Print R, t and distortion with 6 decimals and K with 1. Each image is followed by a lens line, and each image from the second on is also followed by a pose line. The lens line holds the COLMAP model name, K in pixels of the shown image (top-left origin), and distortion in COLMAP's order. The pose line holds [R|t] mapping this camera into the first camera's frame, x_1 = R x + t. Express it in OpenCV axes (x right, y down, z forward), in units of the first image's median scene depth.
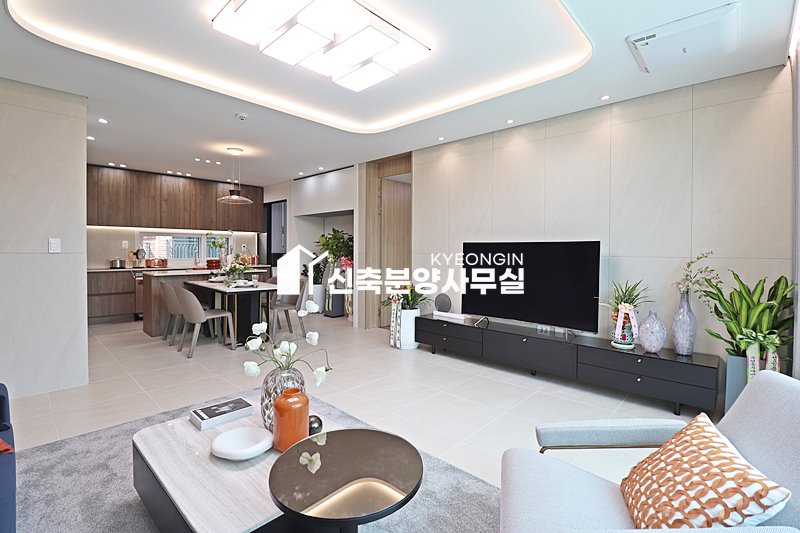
lens RADIAL K [[368.6, 0, 398.1], [0, 368.6, 256.3], [0, 0, 1]] dist [-0.016076, -0.000249]
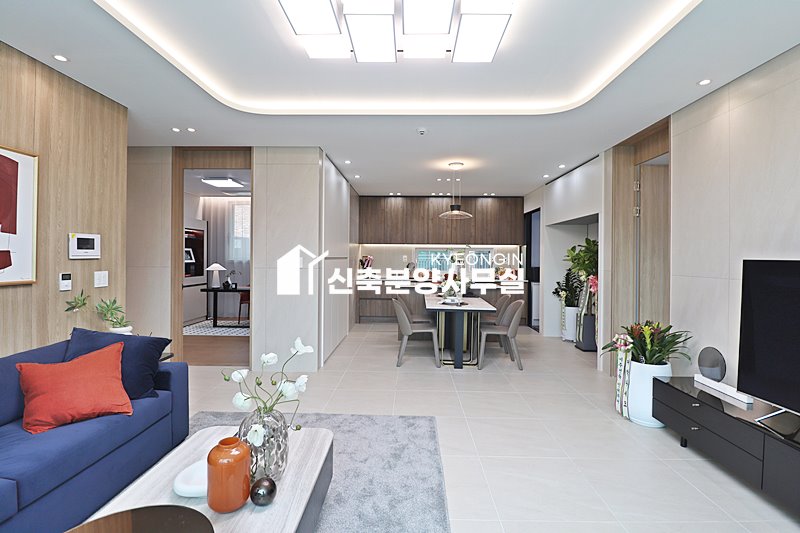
lens RADIAL K [[372.2, 0, 401.5], [0, 372.2, 259.2], [0, 0, 1]] dist [-0.000249, -0.013577]
pose [[0.667676, 0.002040, -0.744449, 0.205768], [-0.016539, 0.999790, -0.012094, -0.019939], [0.744268, 0.020387, 0.667570, 0.226354]]
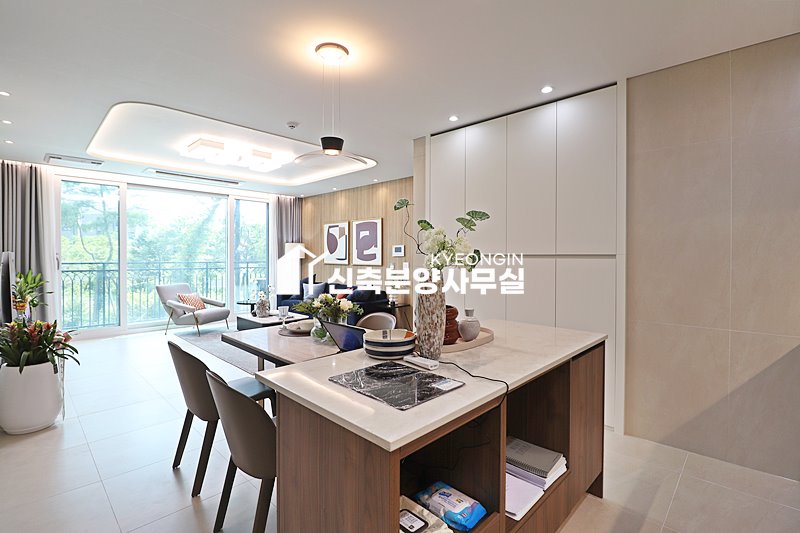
lens RADIAL K [[372.2, 0, 401.5], [0, 372.2, 259.2], [0, 0, 1]] dist [-0.000249, -0.013577]
pose [[-0.999931, -0.008426, 0.008169, -0.543415], [-0.008204, 0.999603, 0.026947, -0.044164], [-0.008393, 0.026879, -0.999603, 1.487213]]
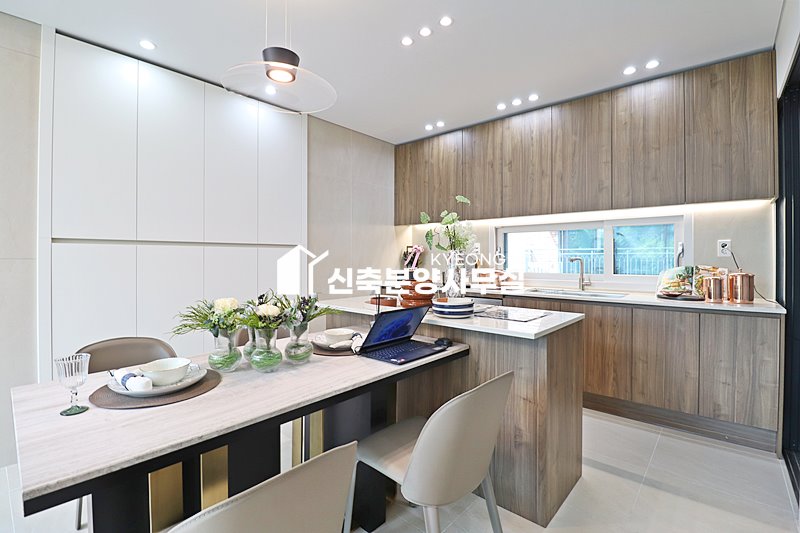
lens RADIAL K [[368.6, 0, 398.1], [0, 368.6, 256.3], [0, 0, 1]] dist [-0.016076, -0.000249]
pose [[0.031844, -0.007603, -0.999464, -0.140582], [-0.018818, 0.999789, -0.008205, -0.014320], [0.999316, 0.019069, 0.031694, 1.097043]]
